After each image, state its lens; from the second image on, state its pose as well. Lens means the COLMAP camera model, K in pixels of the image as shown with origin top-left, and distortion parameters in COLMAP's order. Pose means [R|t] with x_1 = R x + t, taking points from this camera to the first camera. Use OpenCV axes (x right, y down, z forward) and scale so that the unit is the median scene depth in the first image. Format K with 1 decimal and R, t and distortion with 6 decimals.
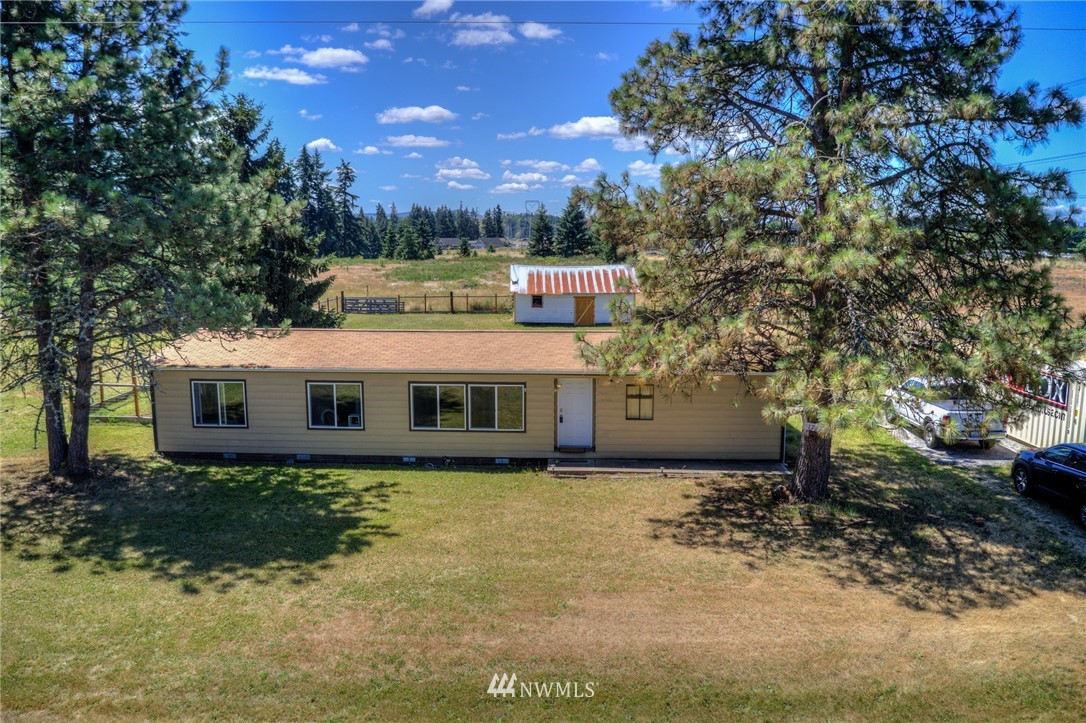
lens RADIAL K [[878.5, 0, 545.4], [0, 878.5, 360.6], [0, 0, 1]] dist [-0.079128, 0.006615]
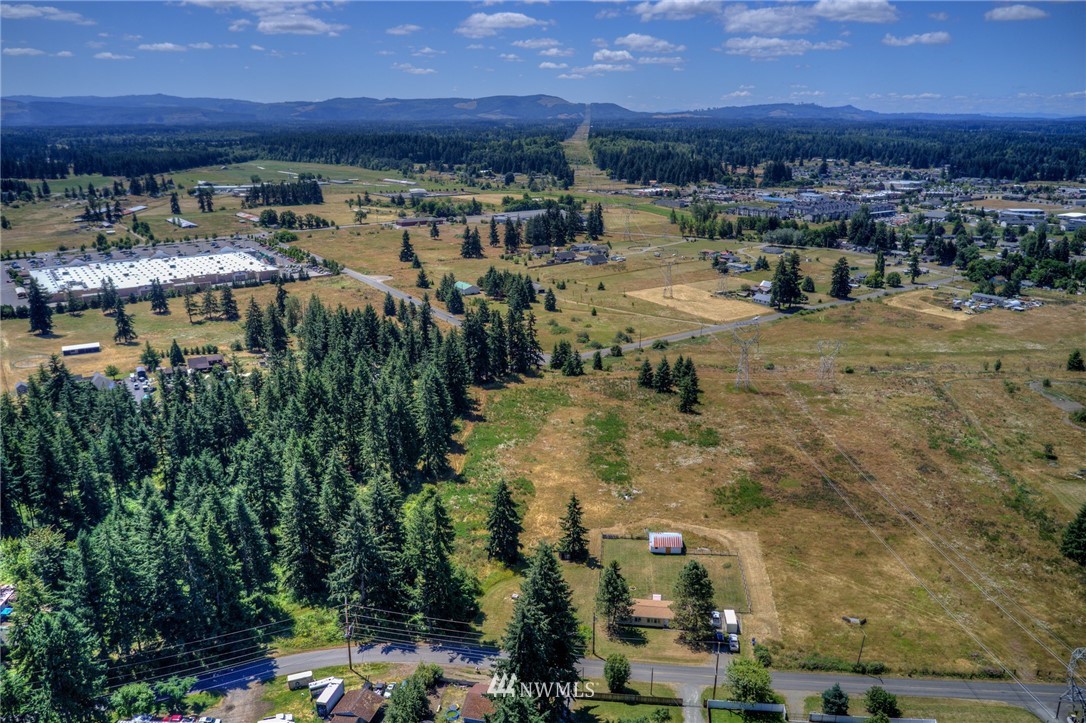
lens RADIAL K [[878.5, 0, 541.5], [0, 878.5, 360.5], [0, 0, 1]] dist [-0.079128, 0.006615]
pose [[0.995282, 0.033910, -0.090903, -0.199590], [-0.021856, 0.991213, 0.130454, -1.436314], [0.094528, -0.127852, 0.987278, -2.900874]]
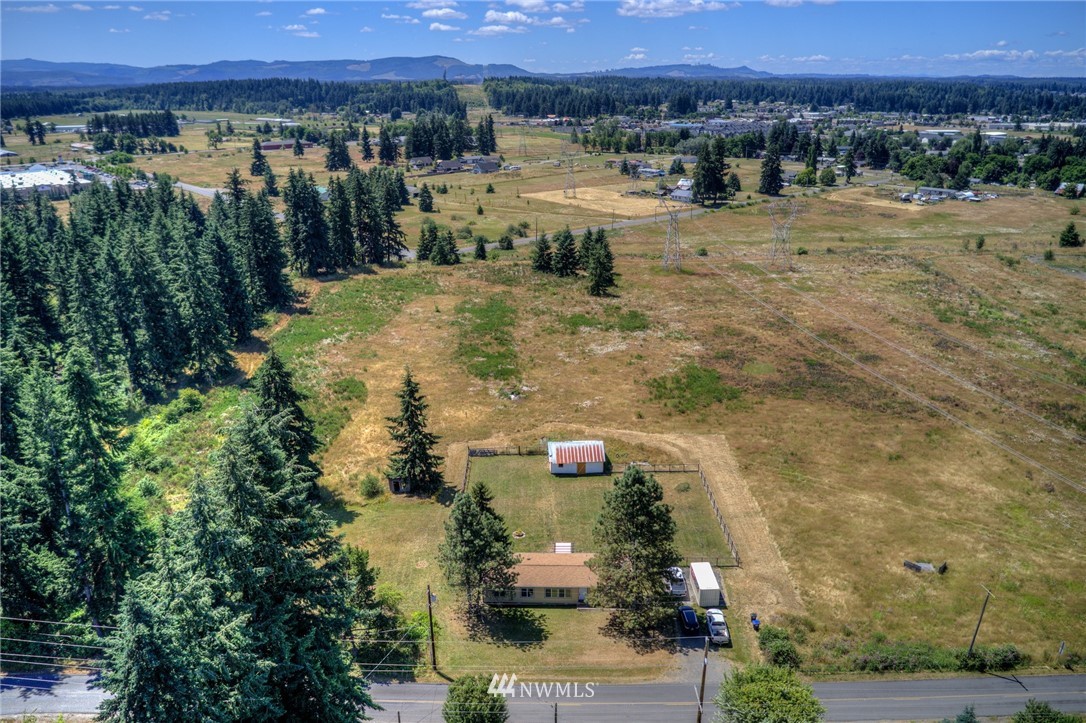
lens RADIAL K [[878.5, 0, 545.1], [0, 878.5, 361.3], [0, 0, 1]] dist [-0.079128, 0.006615]
pose [[0.999832, -0.005367, 0.017520, -0.091006], [0.002366, 0.985949, 0.167027, -0.731862], [-0.018170, -0.166957, 0.985797, -1.248370]]
